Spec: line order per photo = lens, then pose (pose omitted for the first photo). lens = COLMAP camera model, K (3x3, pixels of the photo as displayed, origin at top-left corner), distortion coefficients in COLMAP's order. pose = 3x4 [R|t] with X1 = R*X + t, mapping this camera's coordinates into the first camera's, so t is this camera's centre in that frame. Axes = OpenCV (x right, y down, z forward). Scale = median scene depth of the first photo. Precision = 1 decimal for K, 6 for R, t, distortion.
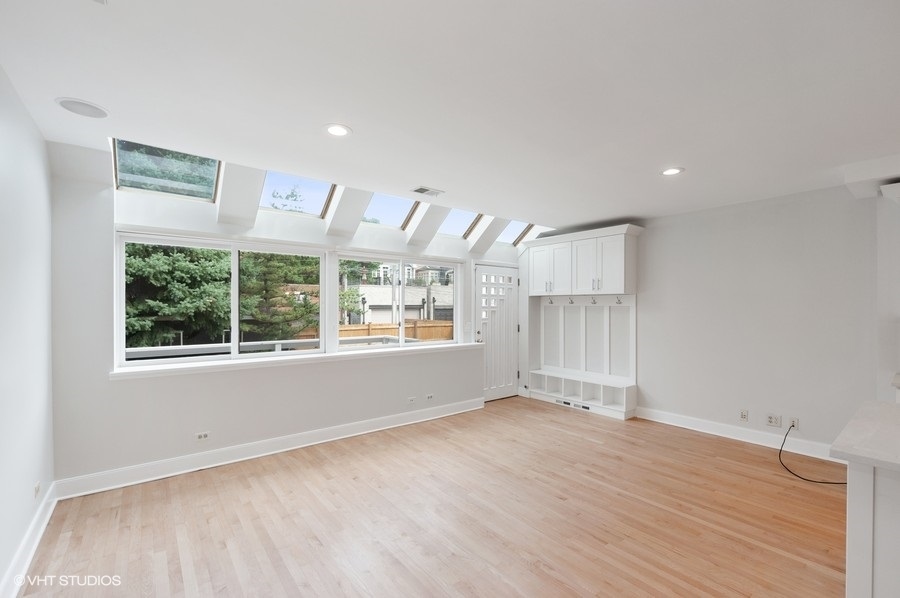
lens RADIAL K [[391.5, 0, 449.0], [0, 391.5, 307.5], [0, 0, 1]] dist [-0.002072, 0.000459]
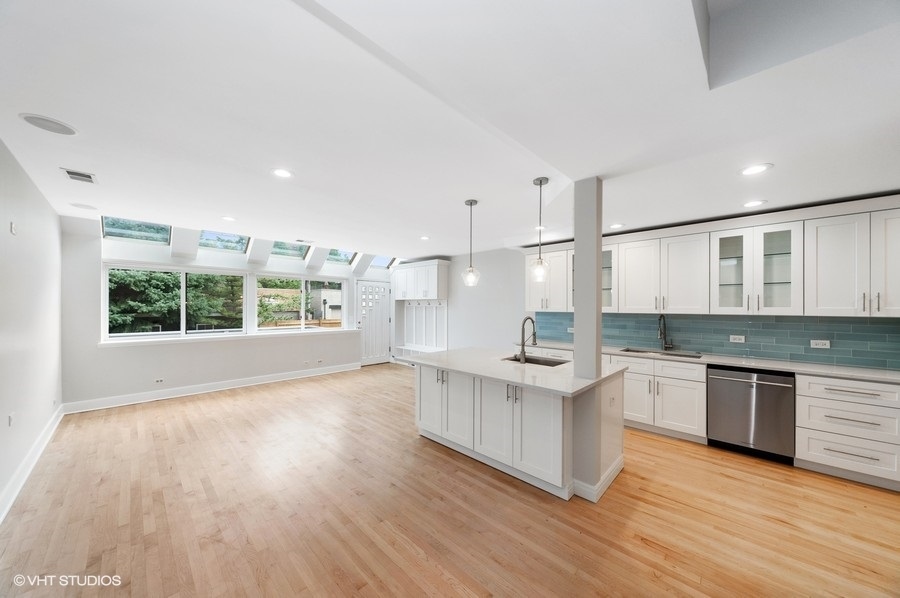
lens RADIAL K [[312.8, 0, 450.0], [0, 312.8, 305.6], [0, 0, 1]] dist [0.002777, -0.000044]
pose [[0.991179, 0.002590, 0.132503, 0.274265], [-0.001857, 0.999982, -0.005656, 0.000641], [-0.132515, 0.005360, 0.991166, -0.326112]]
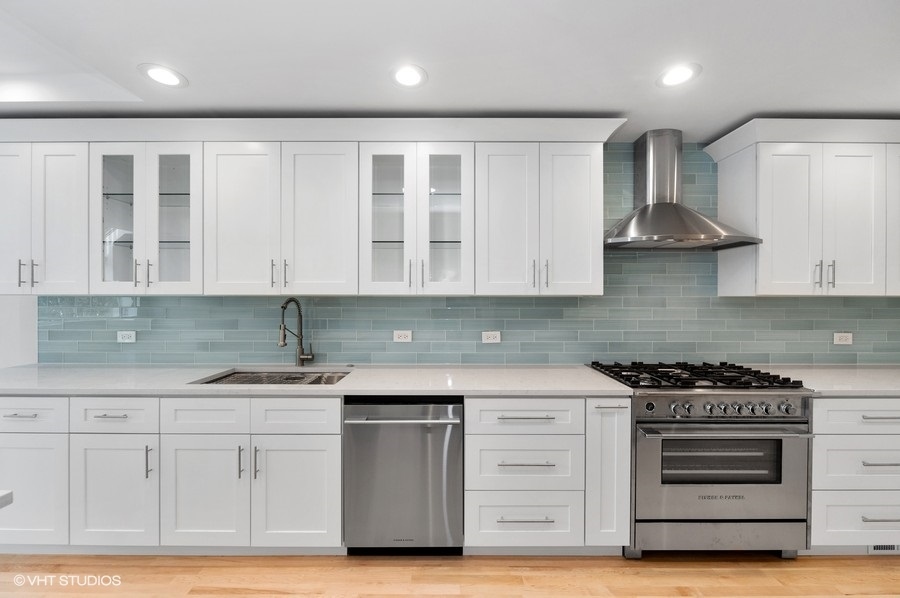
lens RADIAL K [[368.9, 0, 447.2], [0, 368.9, 291.9], [0, 0, 1]] dist [-0.003785, -0.001282]
pose [[0.623150, 0.008941, 0.782052, 0.603183], [0.002044, 0.999913, -0.013061, 0.014715], [-0.782100, 0.009738, 0.623077, -0.106653]]
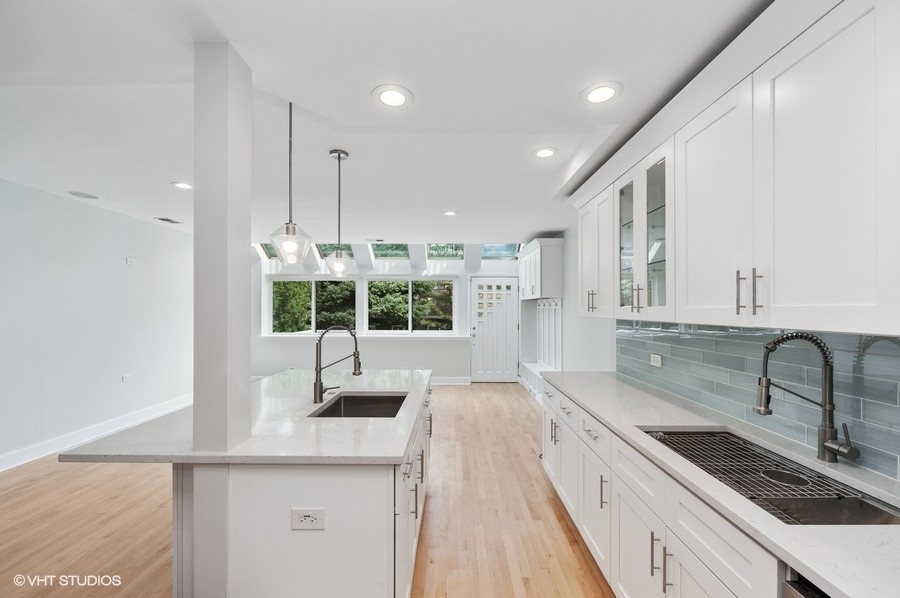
lens RADIAL K [[368.9, 0, 448.2], [0, 368.9, 302.4], [0, 0, 1]] dist [-0.003785, -0.001282]
pose [[0.780816, -0.010568, -0.624671, 0.788307], [-0.003478, 0.999768, -0.021260, 0.002736], [0.624751, 0.018773, 0.780598, -0.032400]]
